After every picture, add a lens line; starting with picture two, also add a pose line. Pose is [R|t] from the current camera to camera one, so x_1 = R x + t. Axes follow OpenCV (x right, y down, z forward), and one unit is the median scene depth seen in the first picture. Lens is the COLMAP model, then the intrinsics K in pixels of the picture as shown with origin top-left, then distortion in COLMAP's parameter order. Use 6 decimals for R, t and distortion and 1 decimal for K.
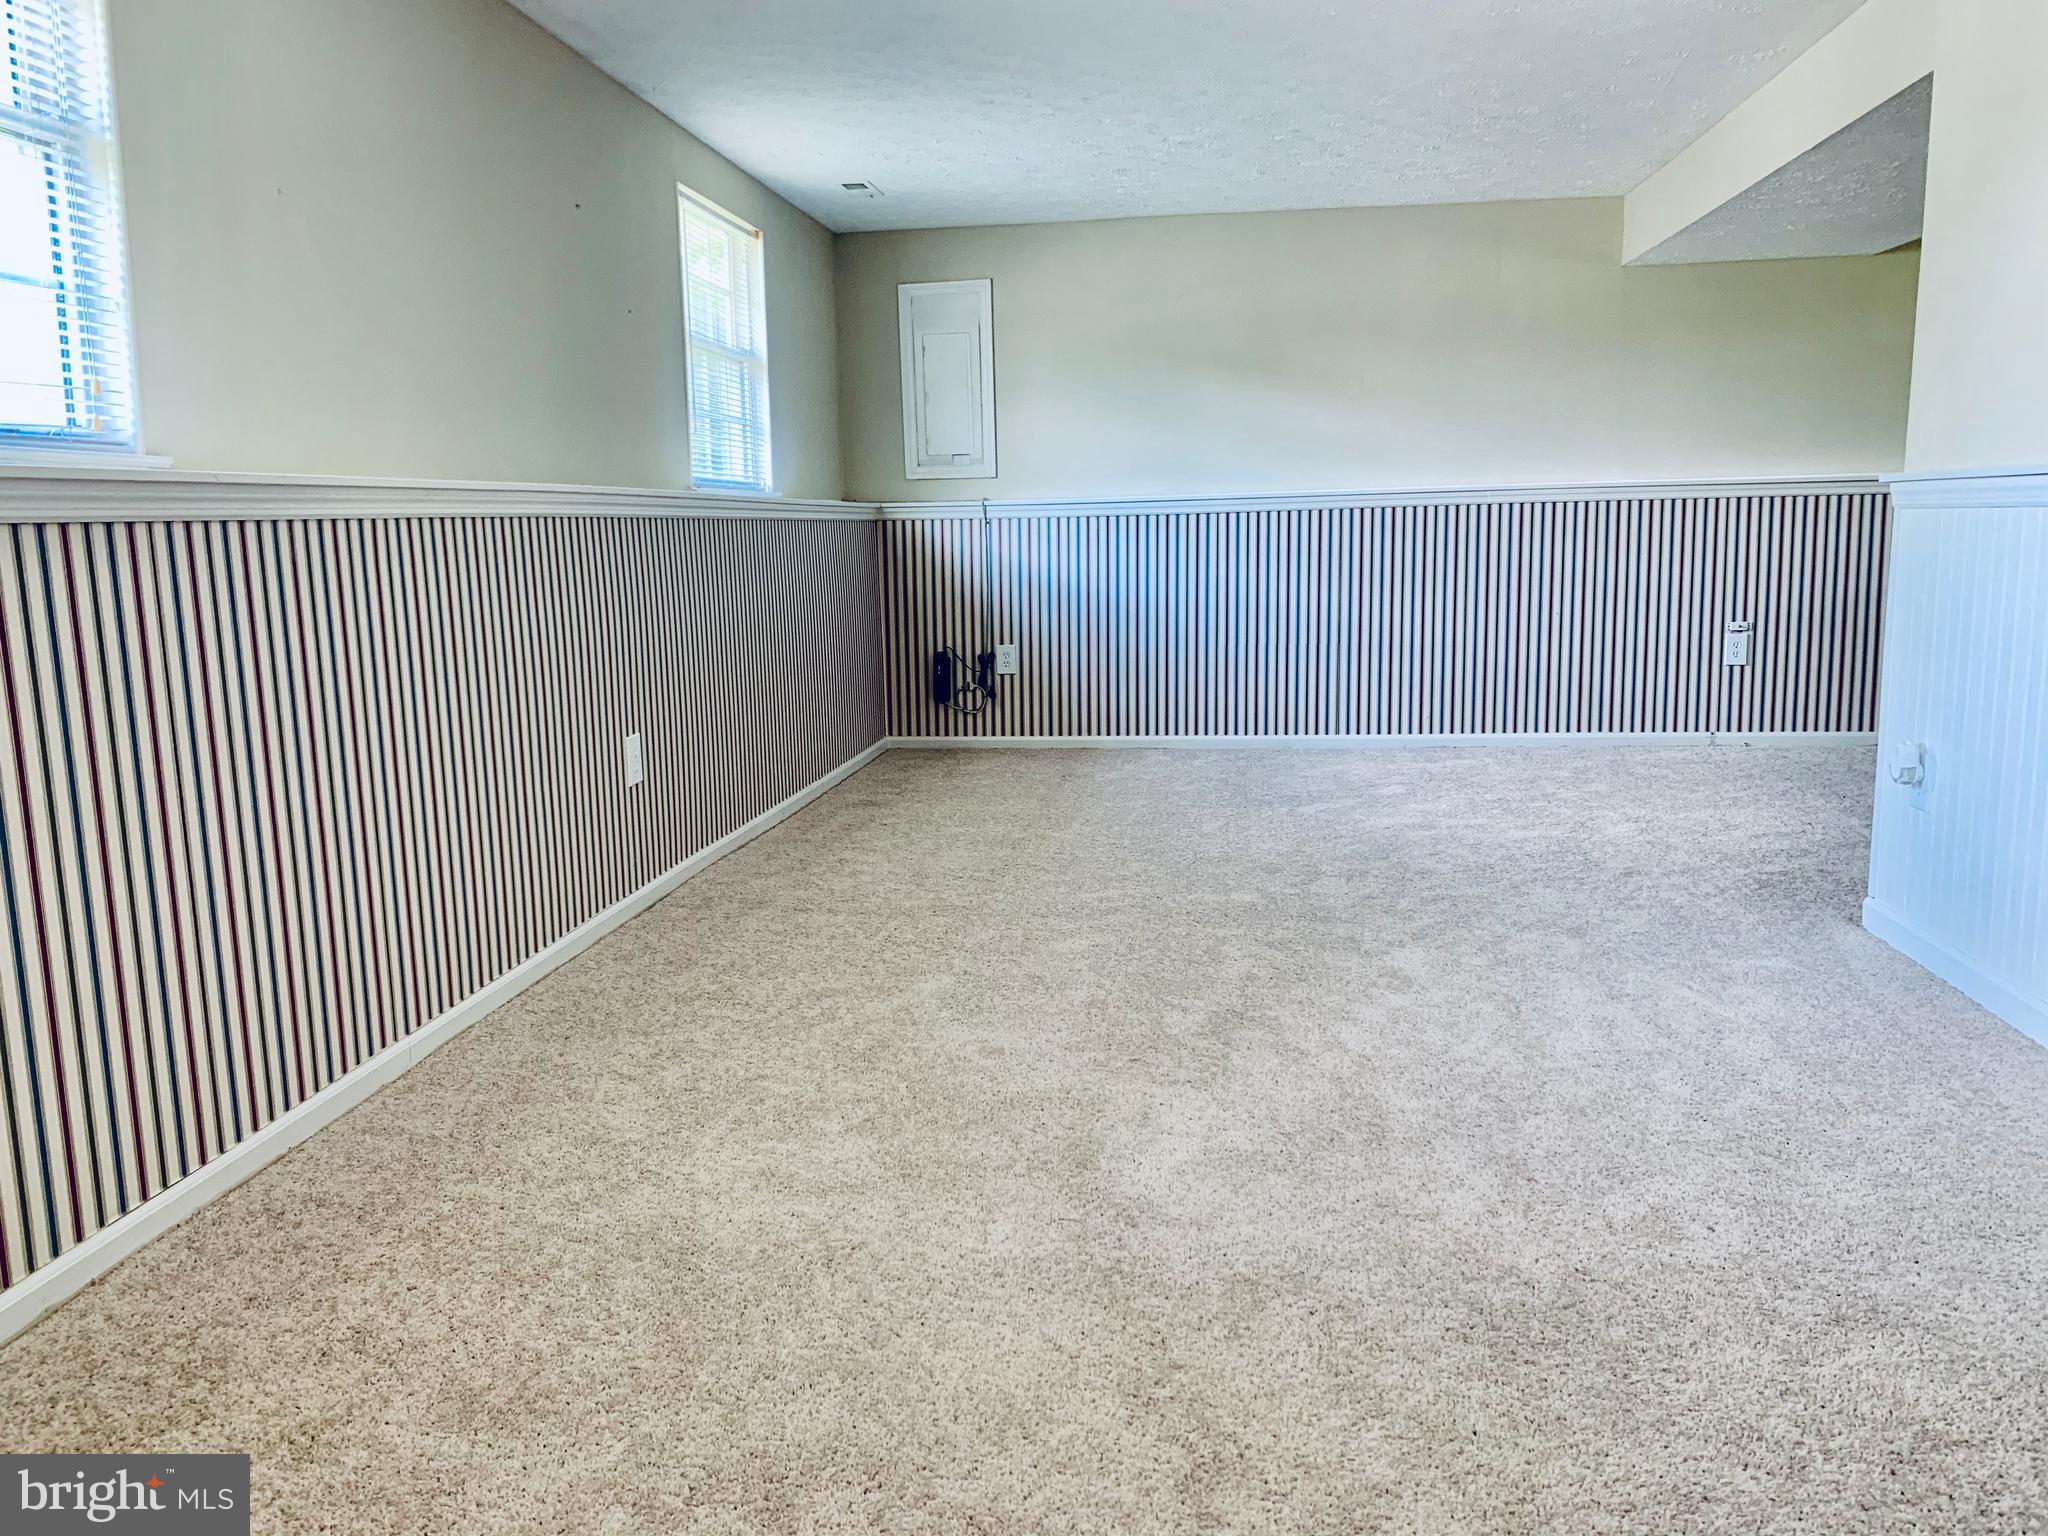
lens RADIAL K [[1541.5, 0, 1015.4], [0, 1541.5, 743.0], [0, 0, 1]] dist [0.130836, -0.346322]
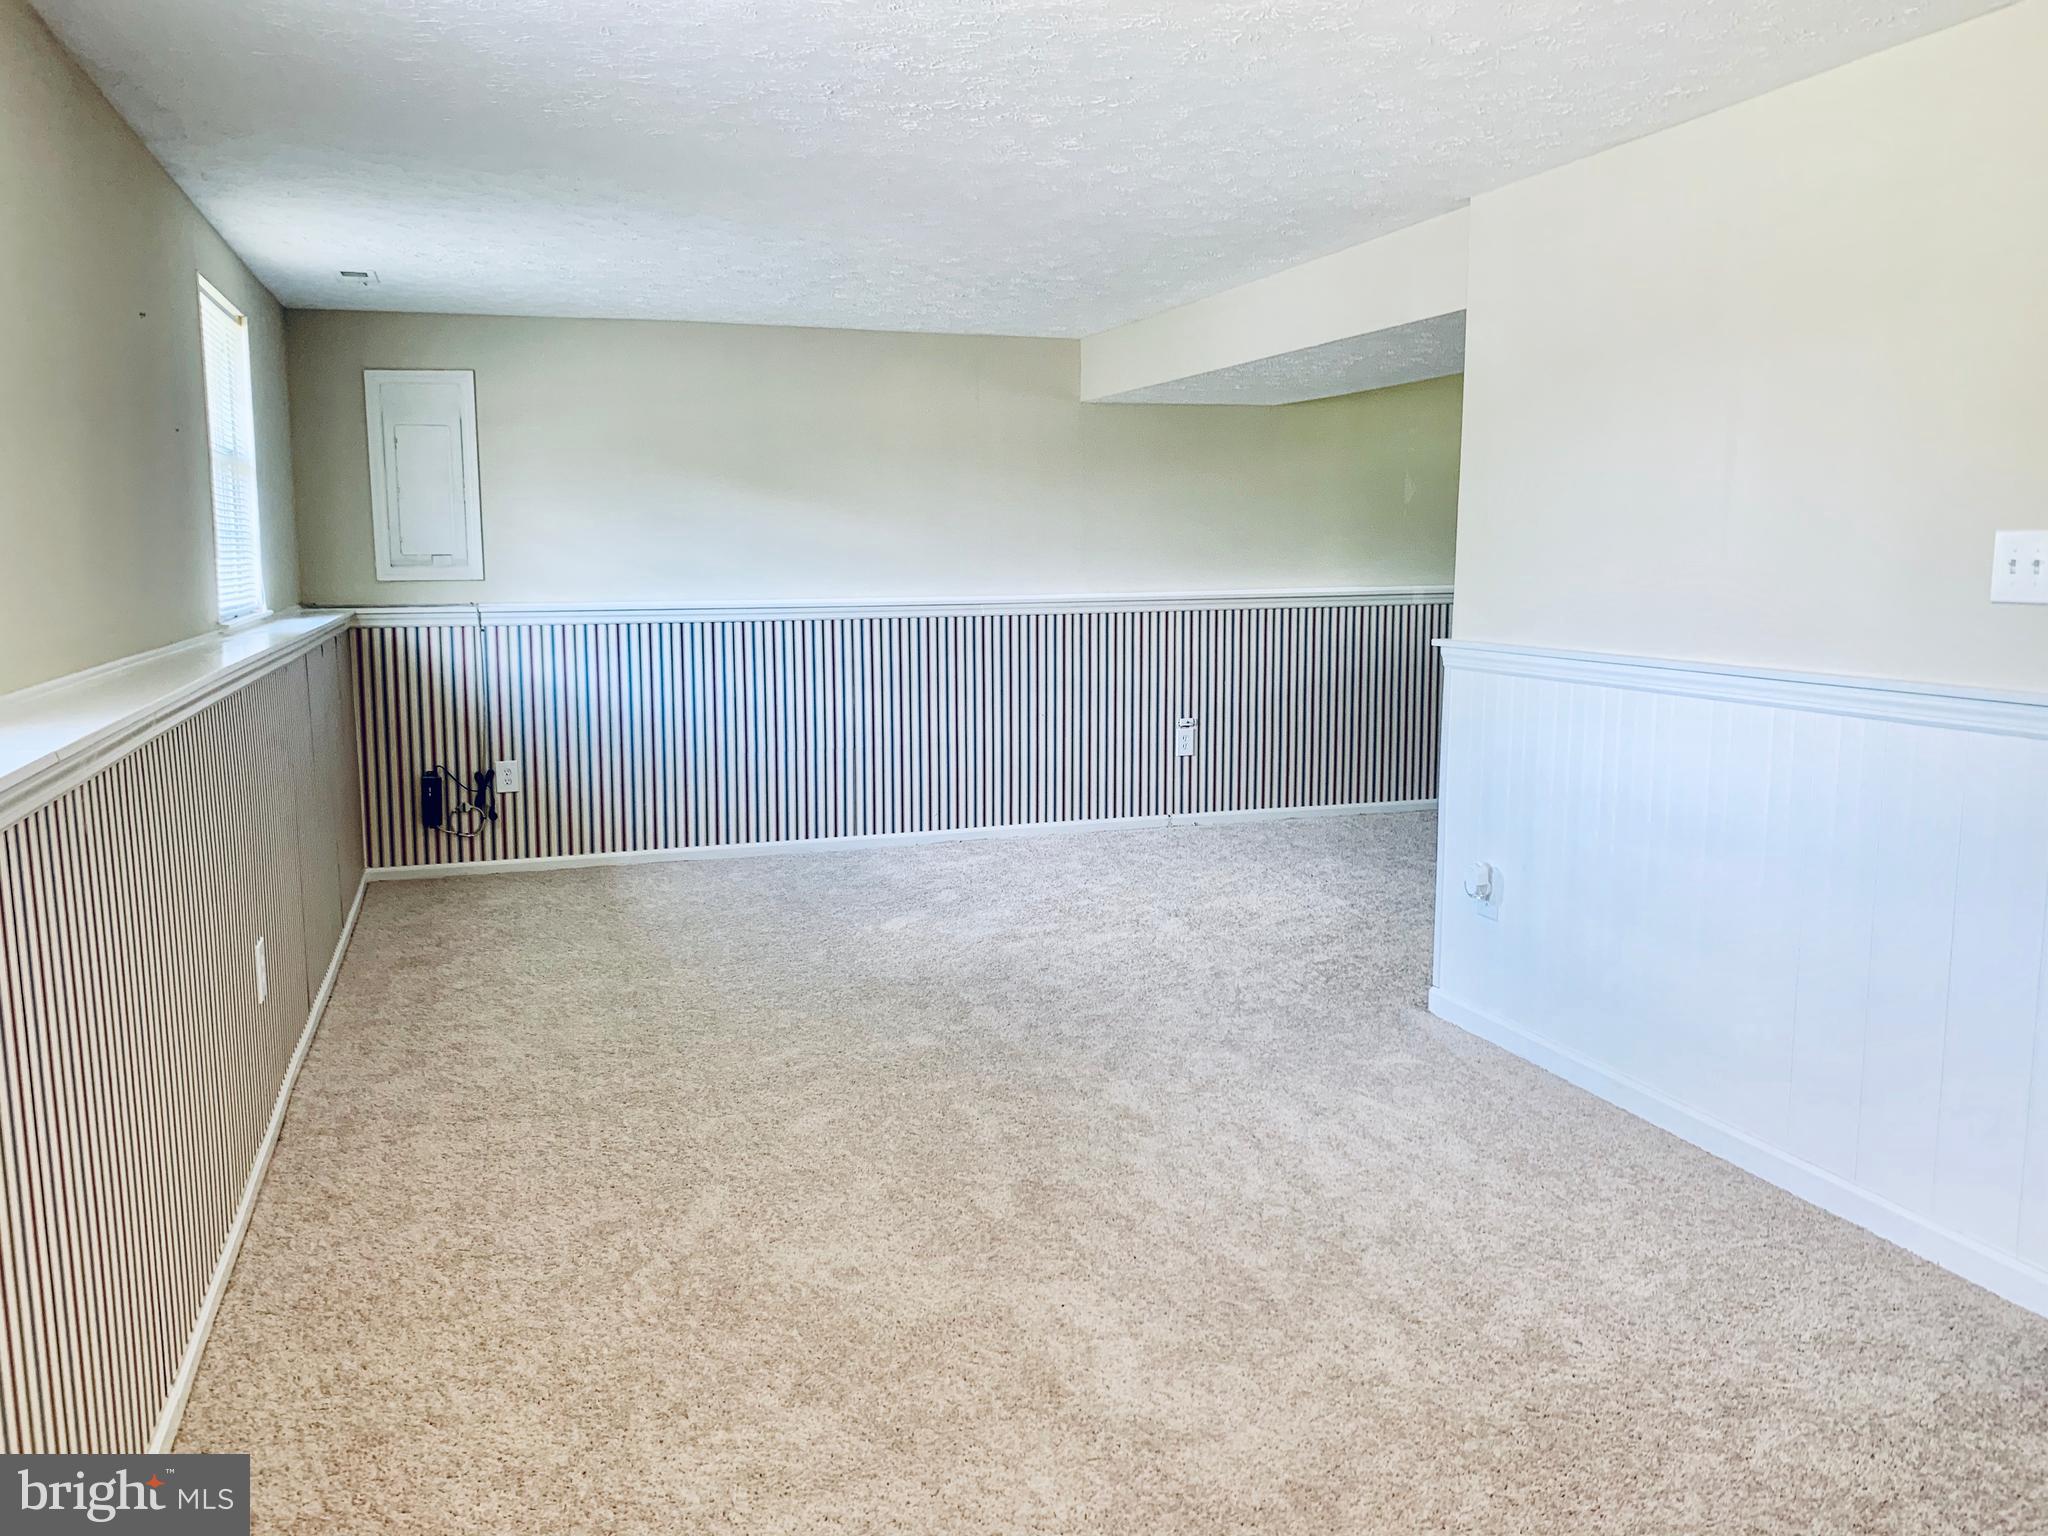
lens RADIAL K [[1541.5, 0, 1015.4], [0, 1541.5, 743.0], [0, 0, 1]] dist [0.130836, -0.346322]
pose [[0.900700, -0.037523, 0.432819, -0.143540], [0.048424, 0.998726, -0.014187, -0.049259], [-0.431735, 0.033737, 0.901369, 0.027727]]
